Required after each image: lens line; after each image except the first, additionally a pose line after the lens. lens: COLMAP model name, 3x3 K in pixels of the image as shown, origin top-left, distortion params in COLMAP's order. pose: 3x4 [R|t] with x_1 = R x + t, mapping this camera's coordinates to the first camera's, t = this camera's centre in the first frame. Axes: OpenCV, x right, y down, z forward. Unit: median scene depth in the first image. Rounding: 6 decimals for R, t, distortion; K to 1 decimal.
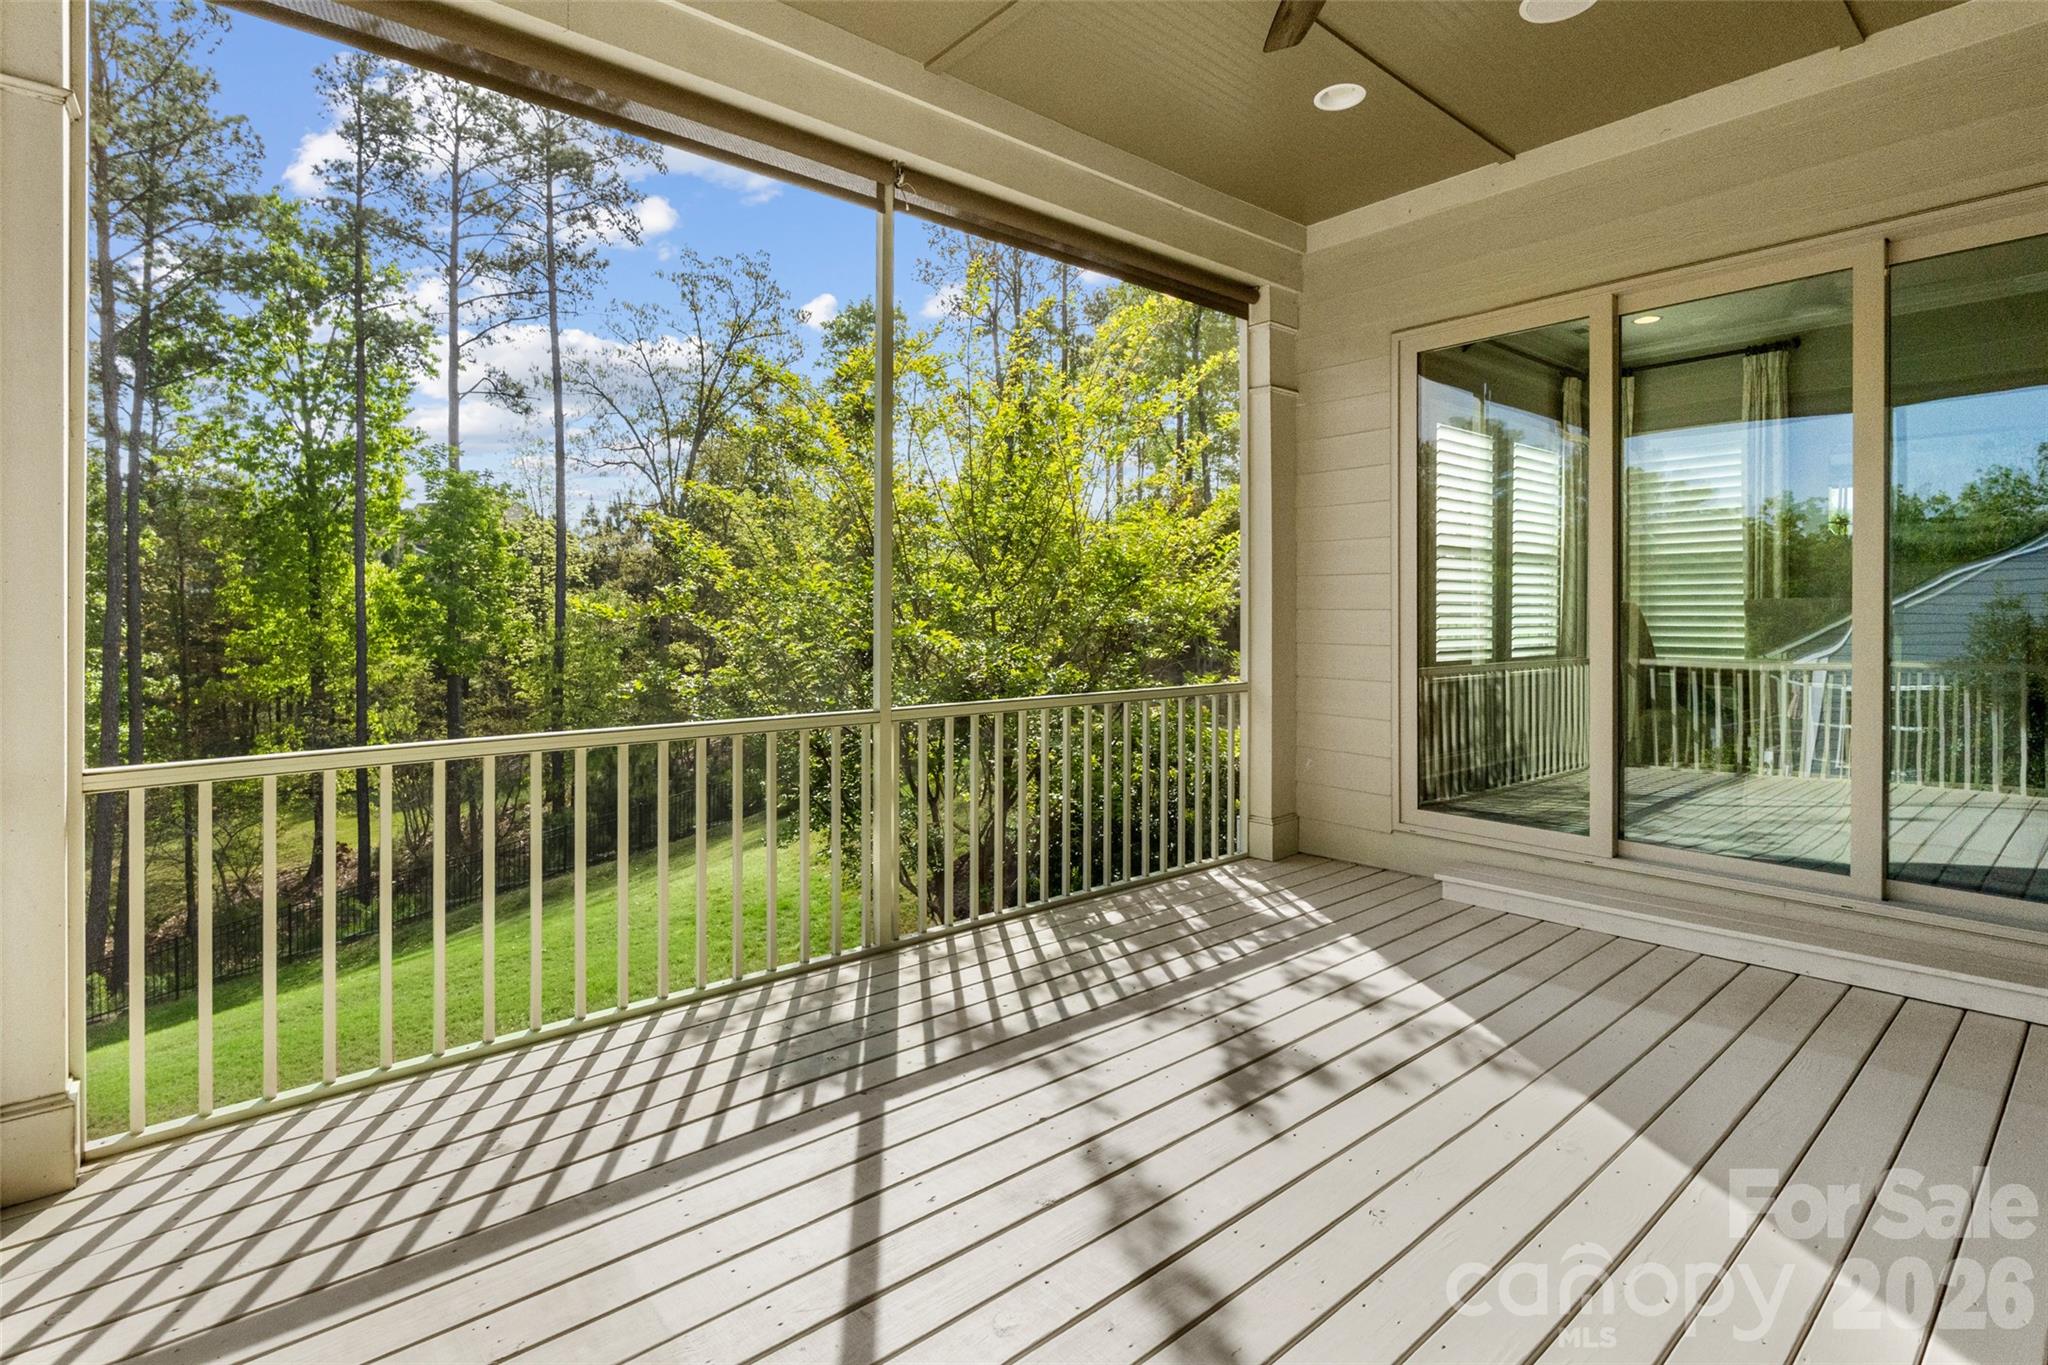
lens RADIAL K [[962.1, 0, 1021.6], [0, 962.1, 614.8], [0, 0, 1]] dist [0.010347, 0.000329]
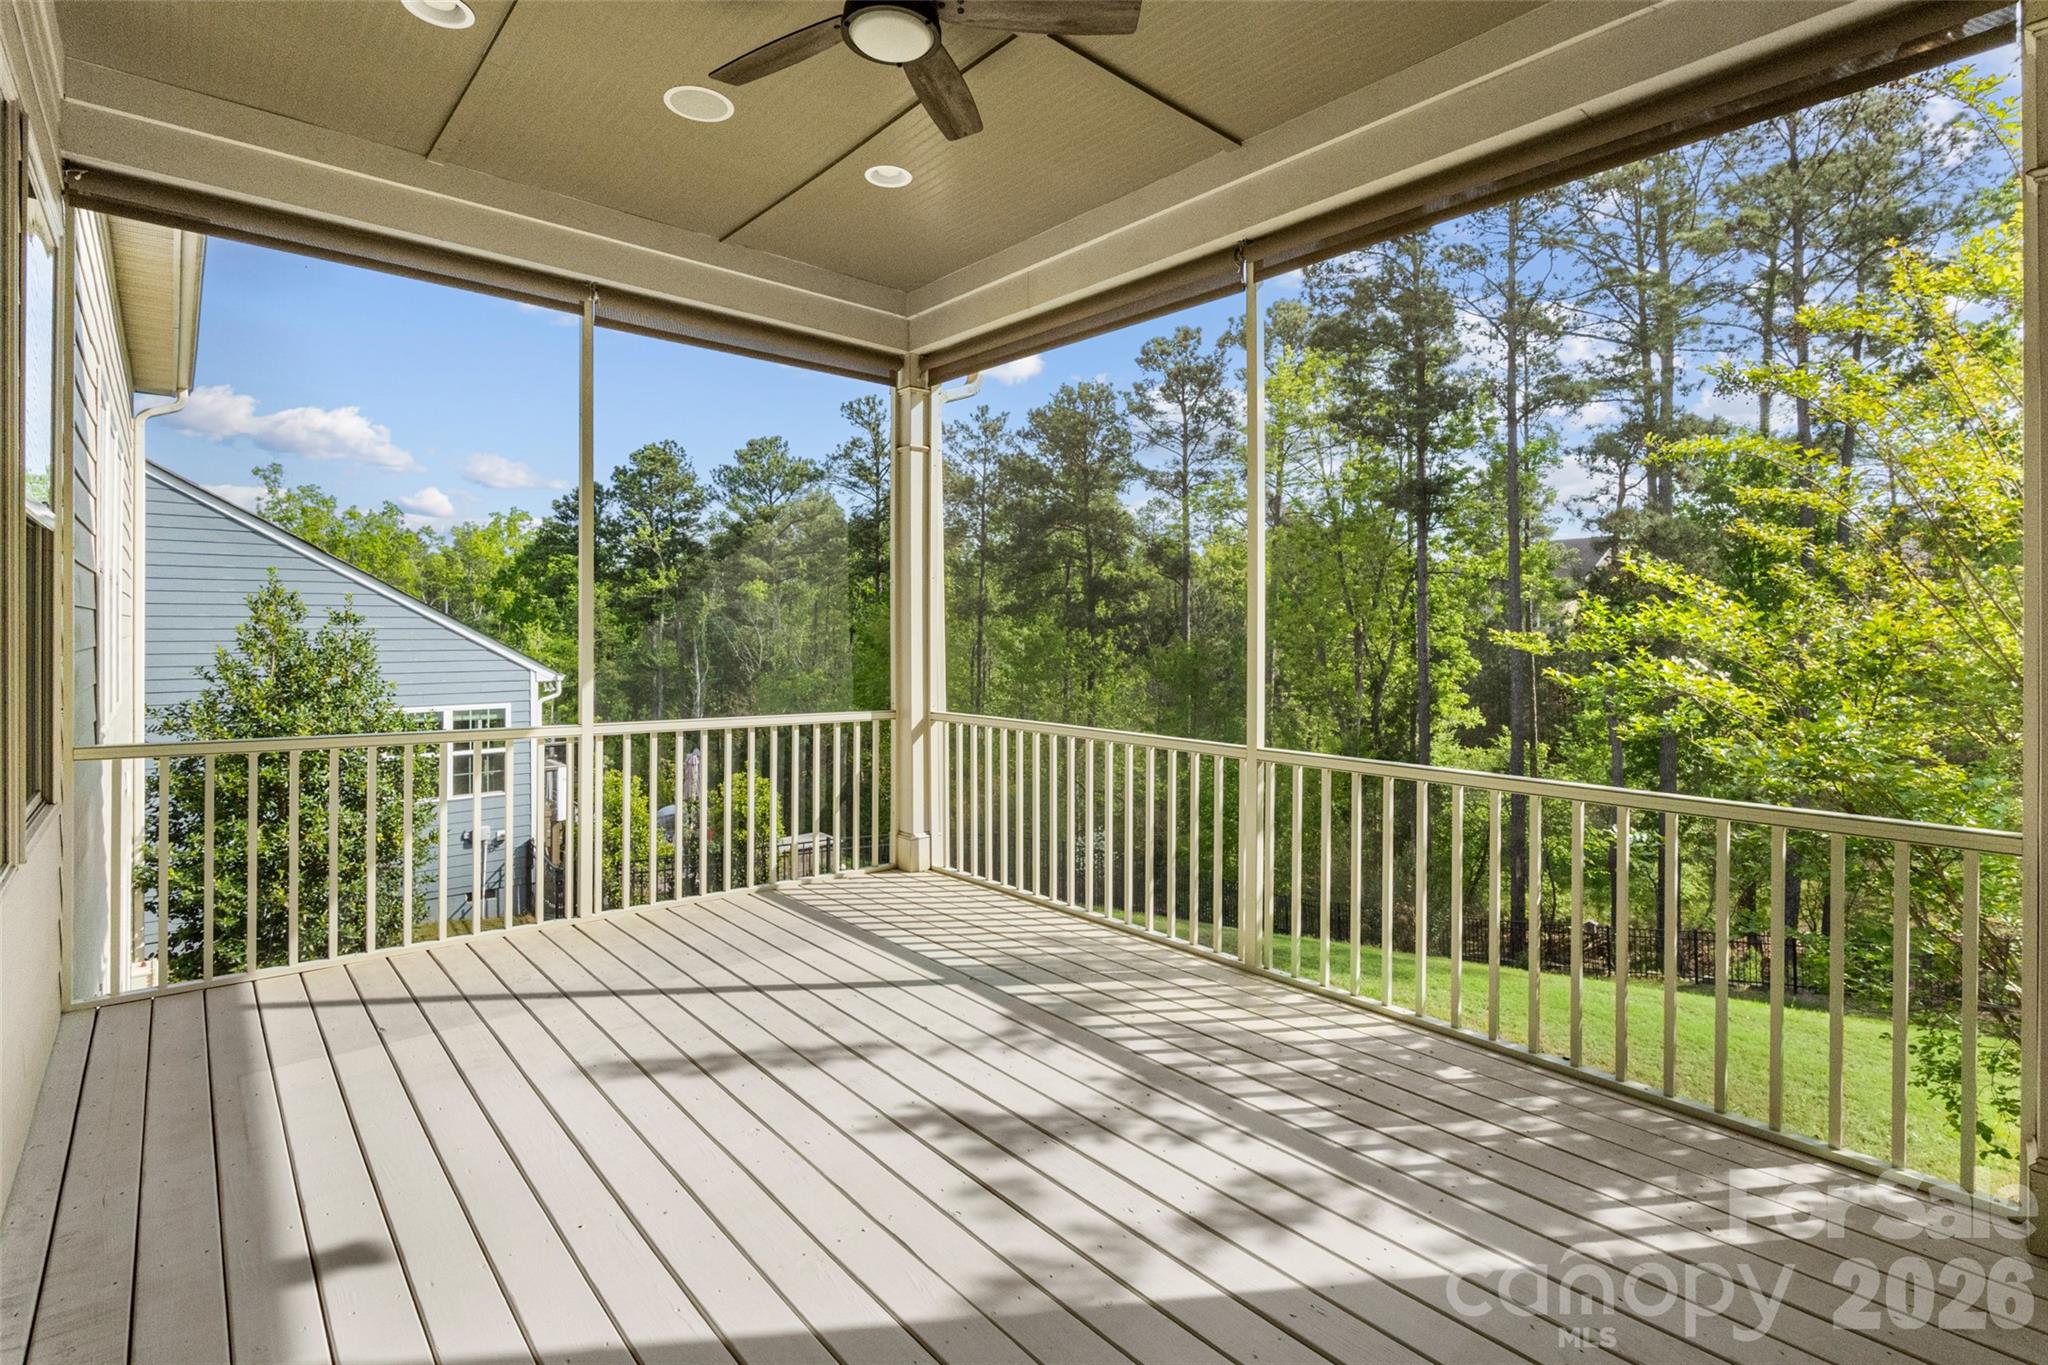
lens RADIAL K [[955.6, 0, 1029.9], [0, 955.6, 617.1], [0, 0, 1]] dist [0.000069, 0.000186]
pose [[0.021519, -0.017299, -0.999619, 1.210977], [-0.000547, 0.999850, -0.017315, -0.028994], [0.999768, 0.000920, 0.021507, 0.981164]]
